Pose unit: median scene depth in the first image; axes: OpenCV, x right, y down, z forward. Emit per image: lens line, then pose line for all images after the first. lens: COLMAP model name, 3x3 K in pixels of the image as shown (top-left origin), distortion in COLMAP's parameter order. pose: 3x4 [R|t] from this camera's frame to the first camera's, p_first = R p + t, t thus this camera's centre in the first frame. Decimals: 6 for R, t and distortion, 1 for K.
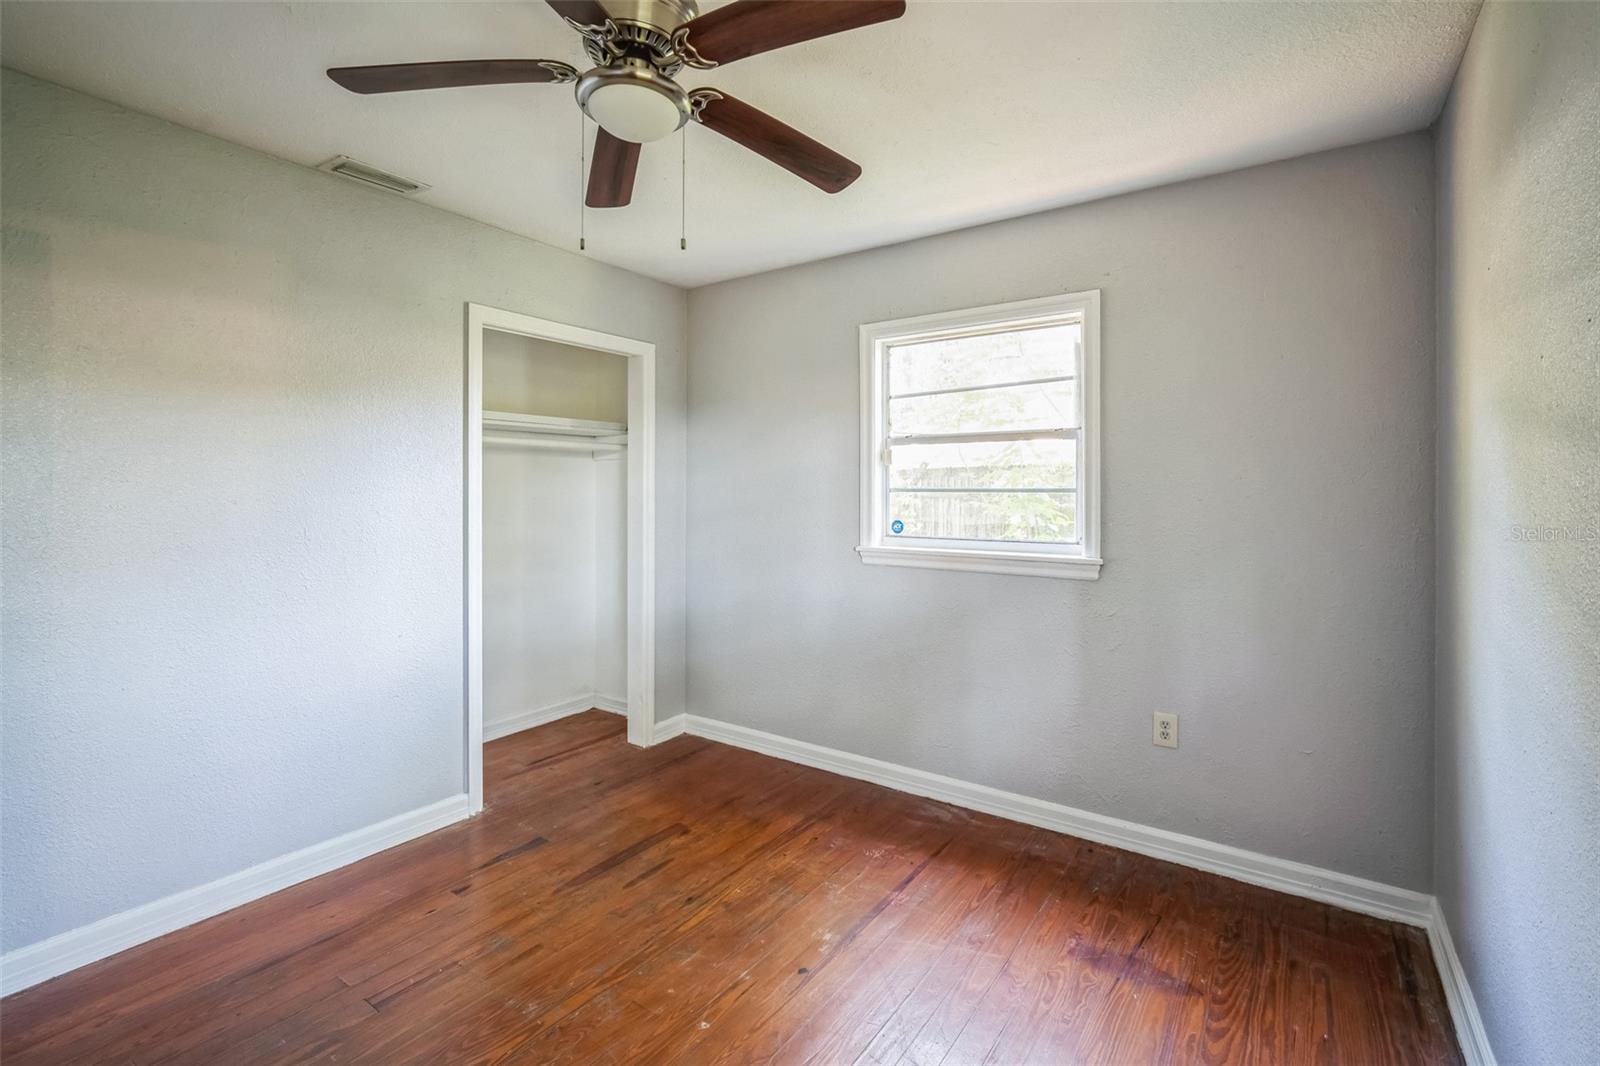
lens RADIAL K [[710.6, 0, 811.5], [0, 710.6, 496.6], [0, 0, 1]] dist [-0.011280, 0.000527]
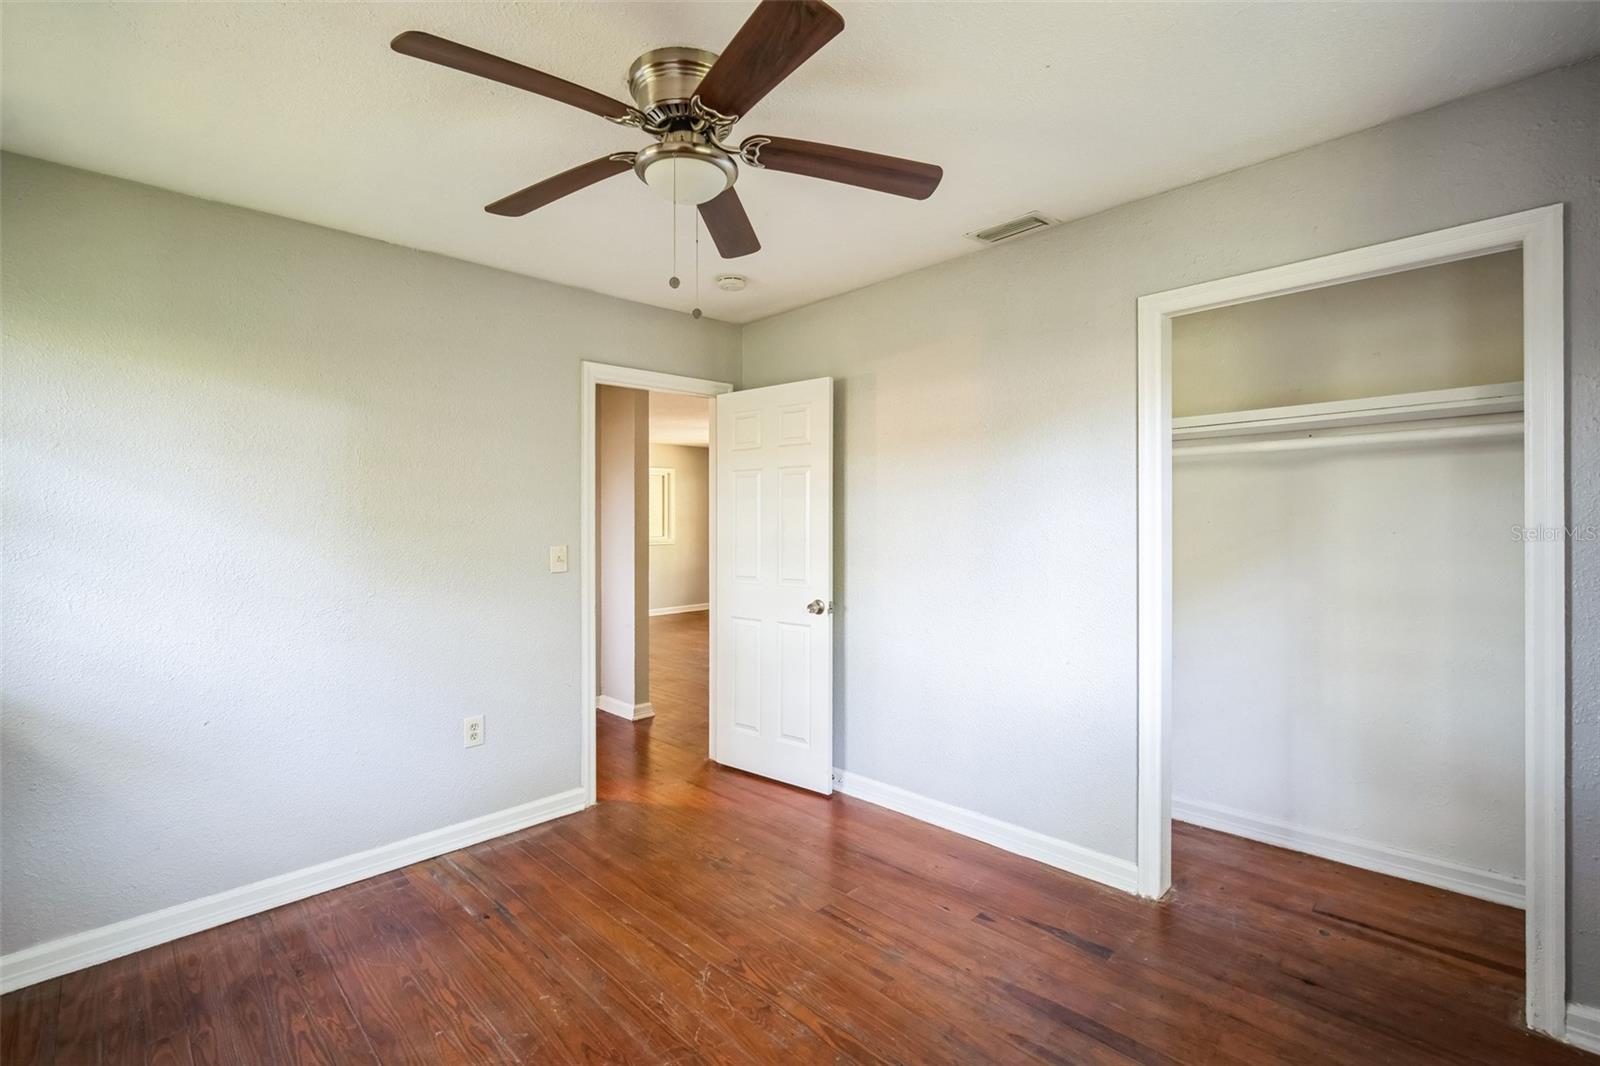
lens RADIAL K [[708.1, 0, 799.4], [0, 708.1, 518.2], [0, 0, 1]] dist [-0.012829, 0.004353]
pose [[-0.187025, -0.001978, -0.982353, 0.474665], [0.011874, 0.999920, -0.004273, -0.008580], [0.982283, -0.012463, -0.186986, 0.823319]]
